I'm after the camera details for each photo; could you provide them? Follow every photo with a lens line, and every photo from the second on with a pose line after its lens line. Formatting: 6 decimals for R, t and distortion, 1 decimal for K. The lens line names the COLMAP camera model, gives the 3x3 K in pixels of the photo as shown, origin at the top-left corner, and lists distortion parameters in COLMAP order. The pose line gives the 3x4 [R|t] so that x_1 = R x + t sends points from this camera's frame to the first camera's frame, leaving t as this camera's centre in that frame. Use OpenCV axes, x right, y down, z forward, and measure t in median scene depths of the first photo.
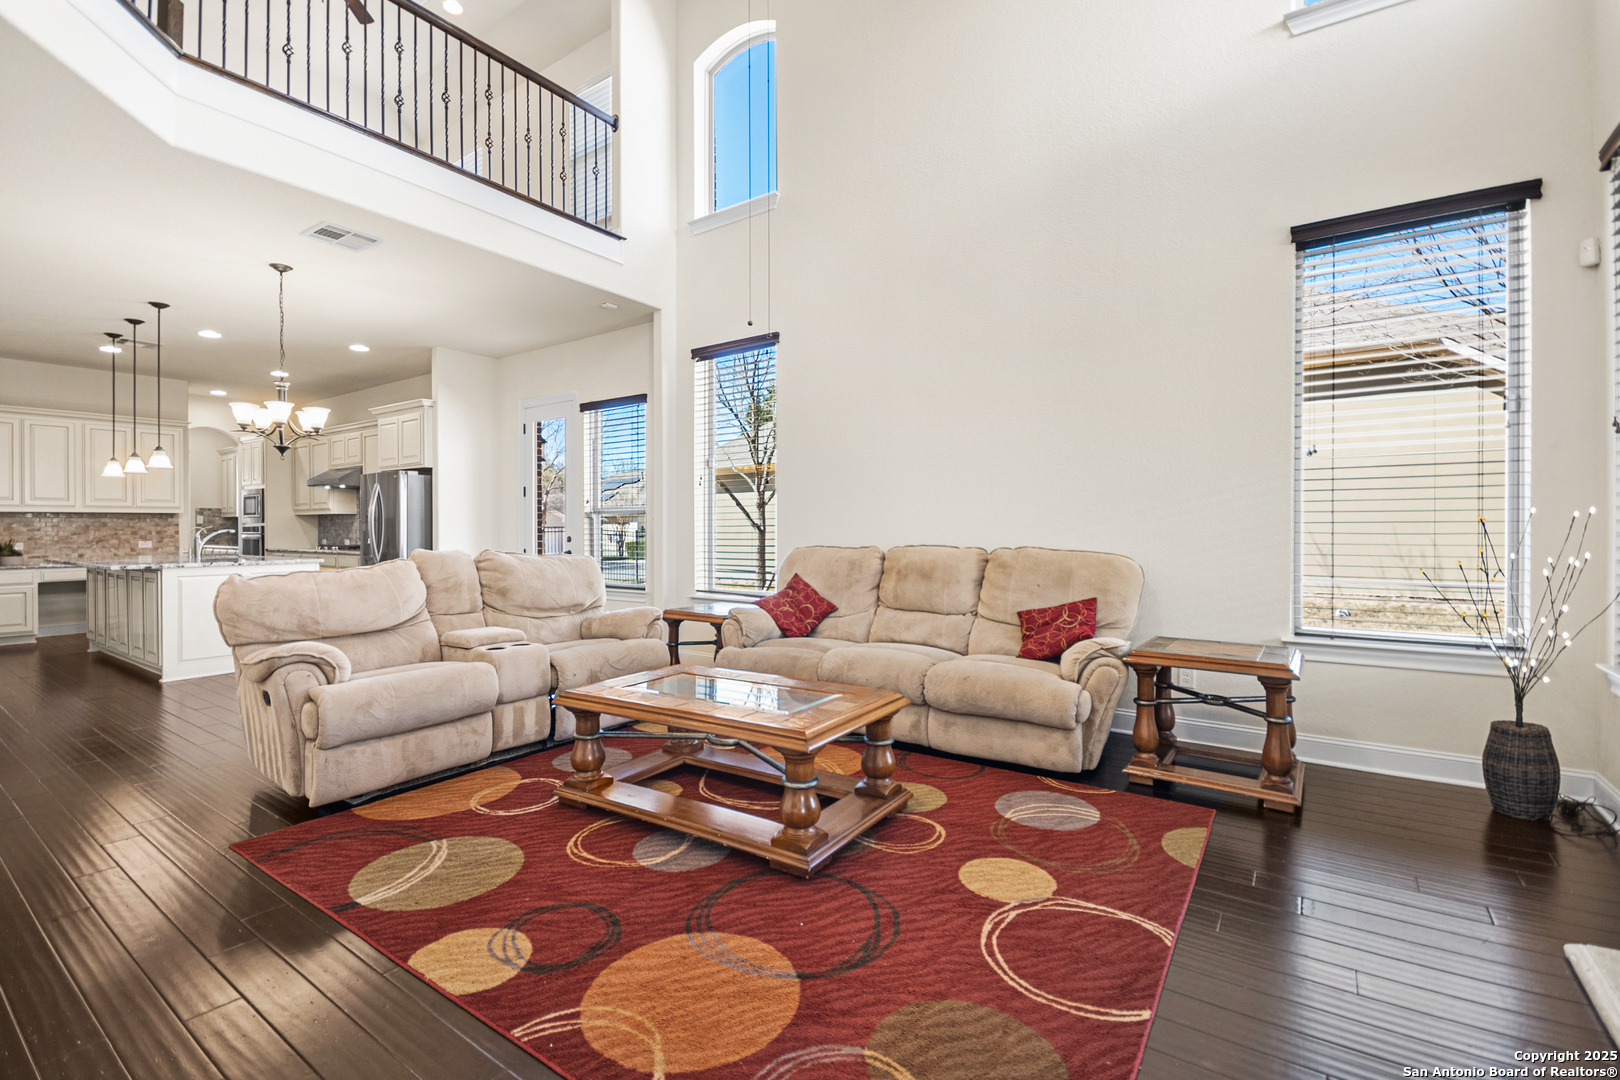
lens RADIAL K [[703.2, 0, 803.5], [0, 703.2, 534.2], [0, 0, 1]] dist [0.004554, 0.000104]
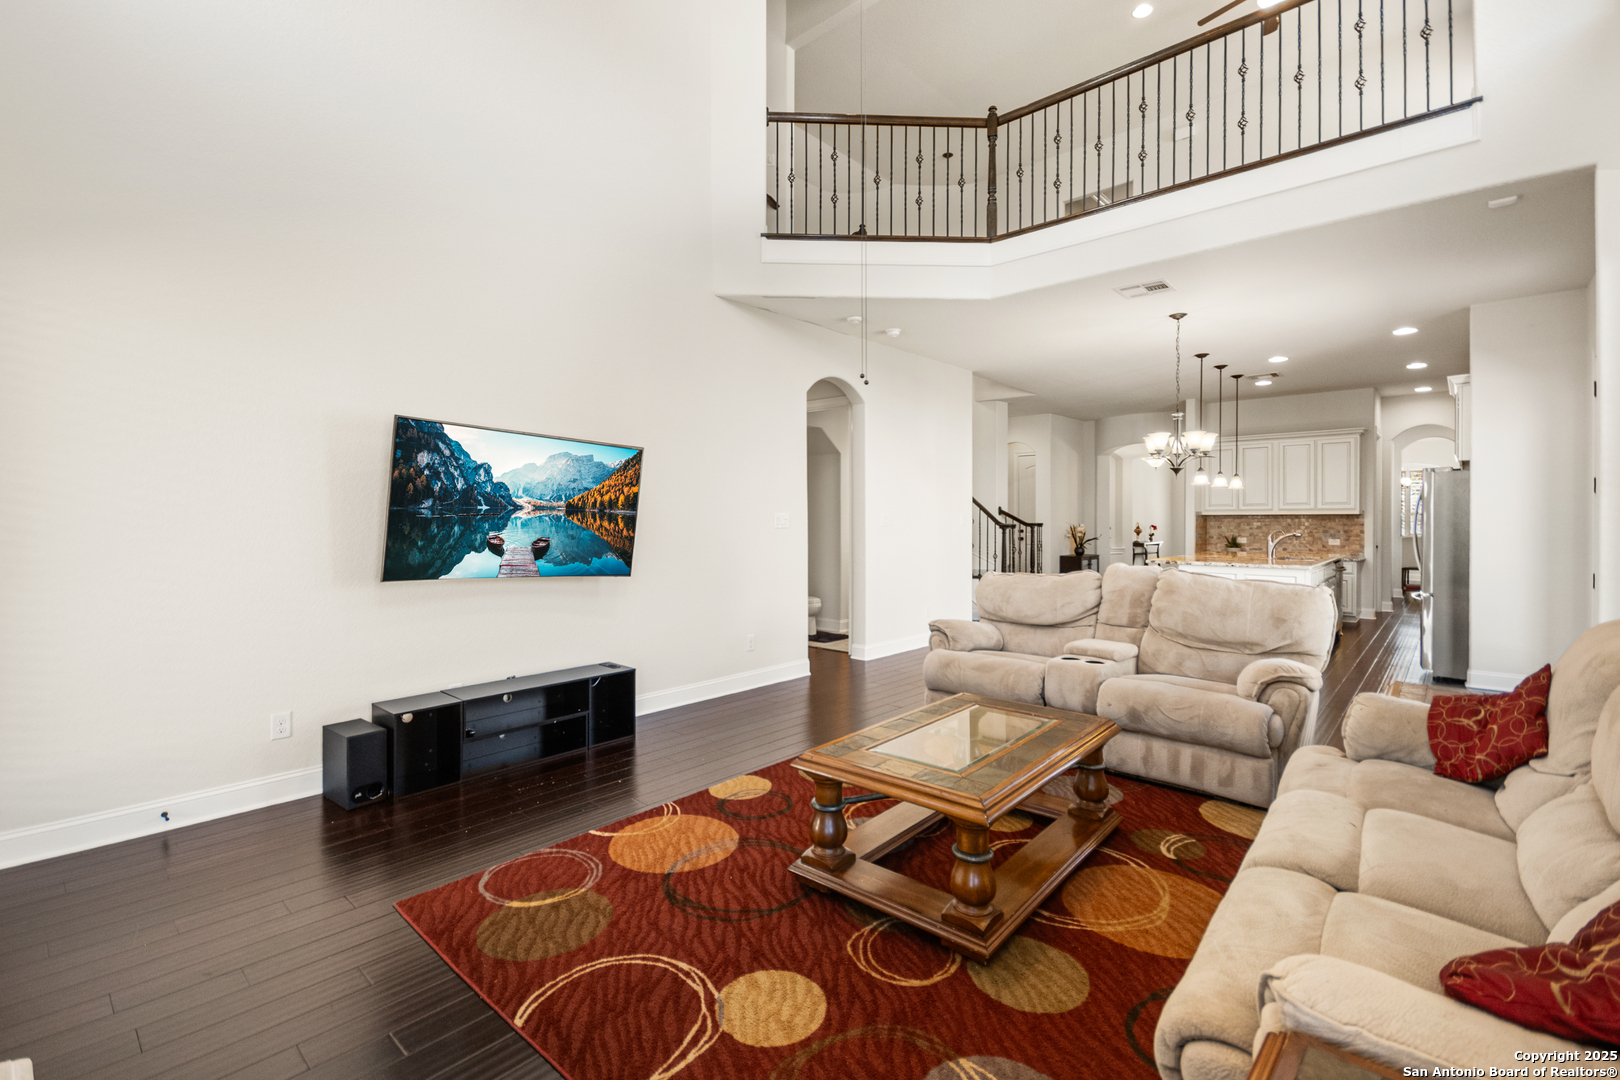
lens RADIAL K [[703.2, 0, 803.2], [0, 703.2, 523.8], [0, 0, 1]] dist [0.004554, 0.000104]
pose [[-0.104051, 0.012109, -0.994498, 1.225474], [-0.006662, 0.999895, 0.012872, -0.103516], [0.994550, 0.007965, -0.103960, 1.236927]]
